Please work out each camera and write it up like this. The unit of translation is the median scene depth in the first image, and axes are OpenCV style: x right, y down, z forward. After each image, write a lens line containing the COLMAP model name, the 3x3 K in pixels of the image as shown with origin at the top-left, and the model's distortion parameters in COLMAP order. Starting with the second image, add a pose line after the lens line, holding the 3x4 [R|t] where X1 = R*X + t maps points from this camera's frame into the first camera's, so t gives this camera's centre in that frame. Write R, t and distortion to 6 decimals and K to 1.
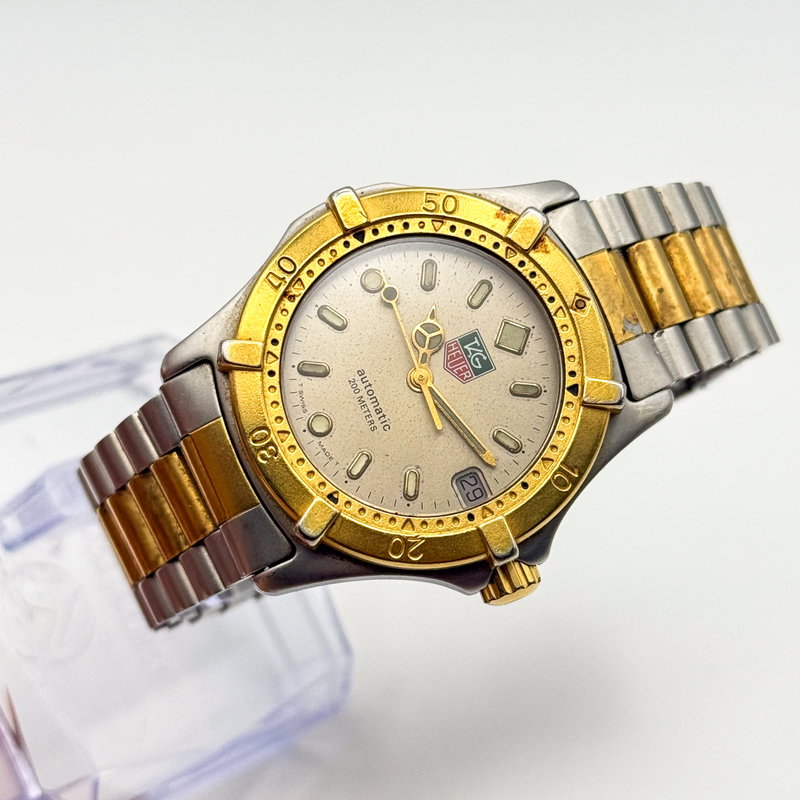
lens RADIAL K [[2100.8, 0, 433.5], [0, 2100.8, 449.5], [0, 0, 1]] dist [0.015969, -0.322471]
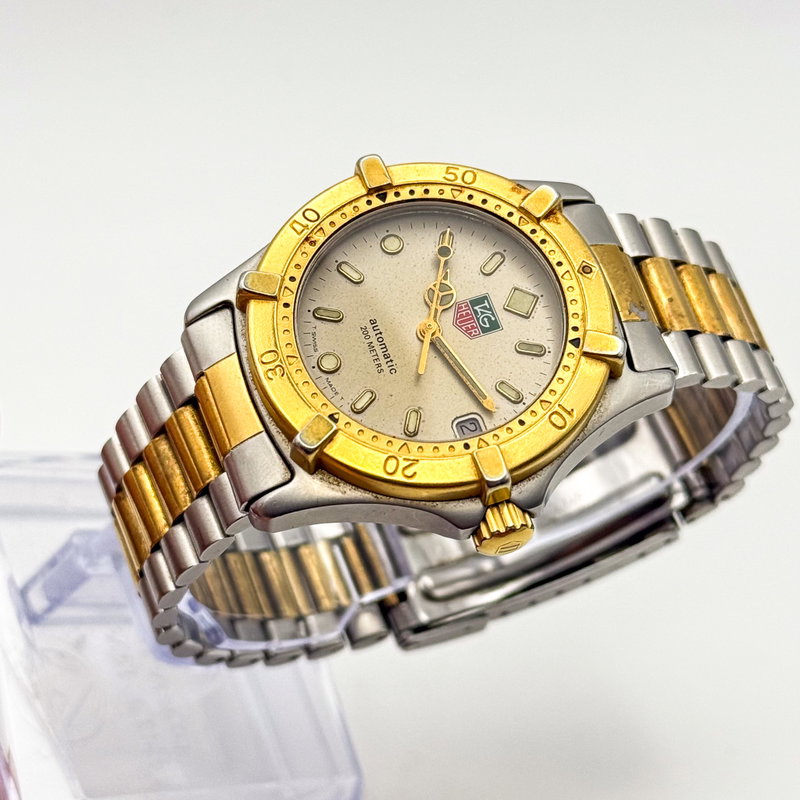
lens RADIAL K [[2100.8, 0, 433.5], [0, 2100.8, 449.5], [0, 0, 1]] dist [0.015969, -0.322471]
pose [[0.996150, 0.059595, -0.064289, 0.066389], [-0.076671, 0.947850, -0.309358, 0.344928], [0.042500, 0.313096, 0.948770, 0.032852]]
